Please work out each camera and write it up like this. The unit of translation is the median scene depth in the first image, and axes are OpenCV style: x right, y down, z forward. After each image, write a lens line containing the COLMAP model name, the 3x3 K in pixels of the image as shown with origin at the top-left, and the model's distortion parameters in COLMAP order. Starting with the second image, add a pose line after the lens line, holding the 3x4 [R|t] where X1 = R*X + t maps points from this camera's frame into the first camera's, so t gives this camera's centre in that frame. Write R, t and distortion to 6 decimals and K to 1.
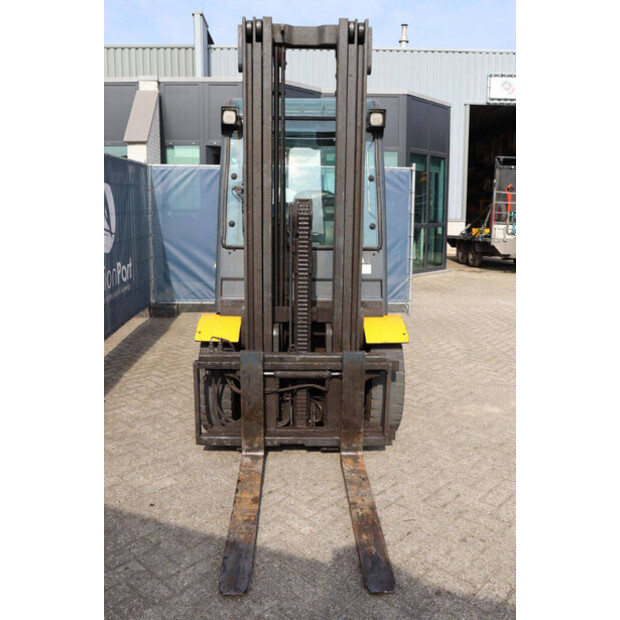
lens RADIAL K [[558.1, 0, 309.4], [0, 558.1, 310.4], [0, 0, 1]] dist [-0.087584, 0.050685]
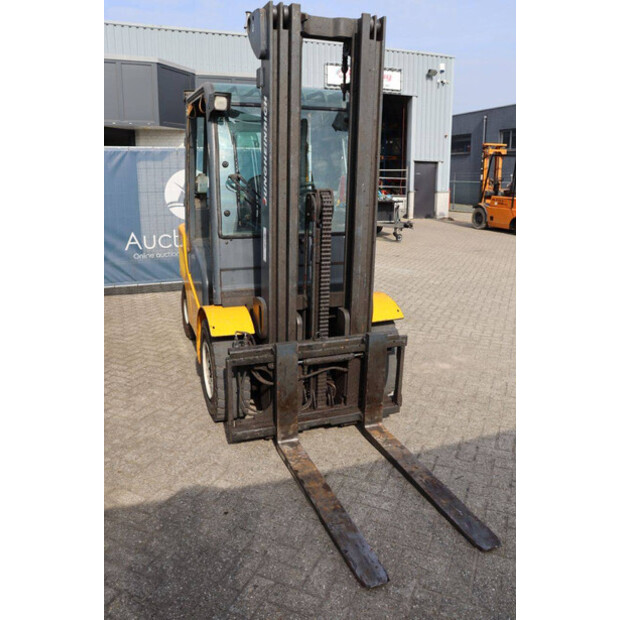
lens RADIAL K [[500.9, 0, 312.0], [0, 500.9, 310.8], [0, 0, 1]] dist [-0.127467, 0.082186]
pose [[0.945494, -0.085382, 0.314246, -0.324862], [0.061093, 0.994389, 0.086363, -0.057398], [-0.319857, -0.062457, 0.945405, 0.127289]]
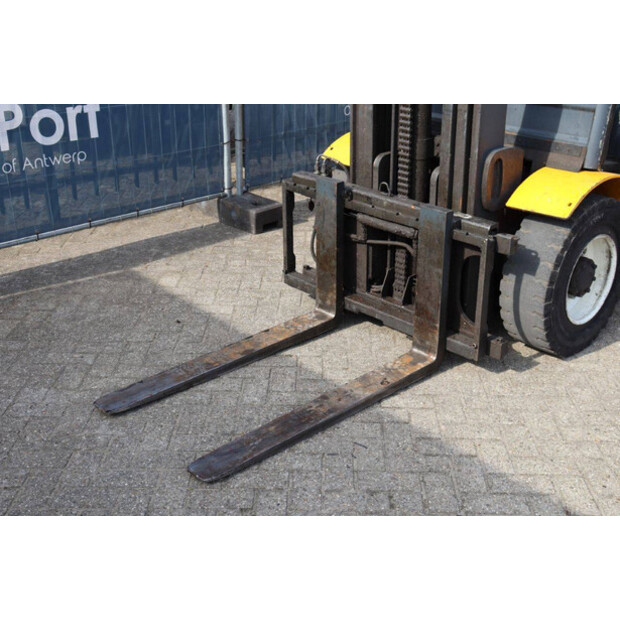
lens RADIAL K [[824.0, 0, 313.0], [0, 824.0, 307.9], [0, 0, 1]] dist [0.066703, 0.000000]
pose [[0.667740, 0.286834, -0.686913, 0.675400], [-0.136002, 0.954258, 0.266263, -0.053971], [0.731865, -0.084373, 0.676206, 0.198727]]
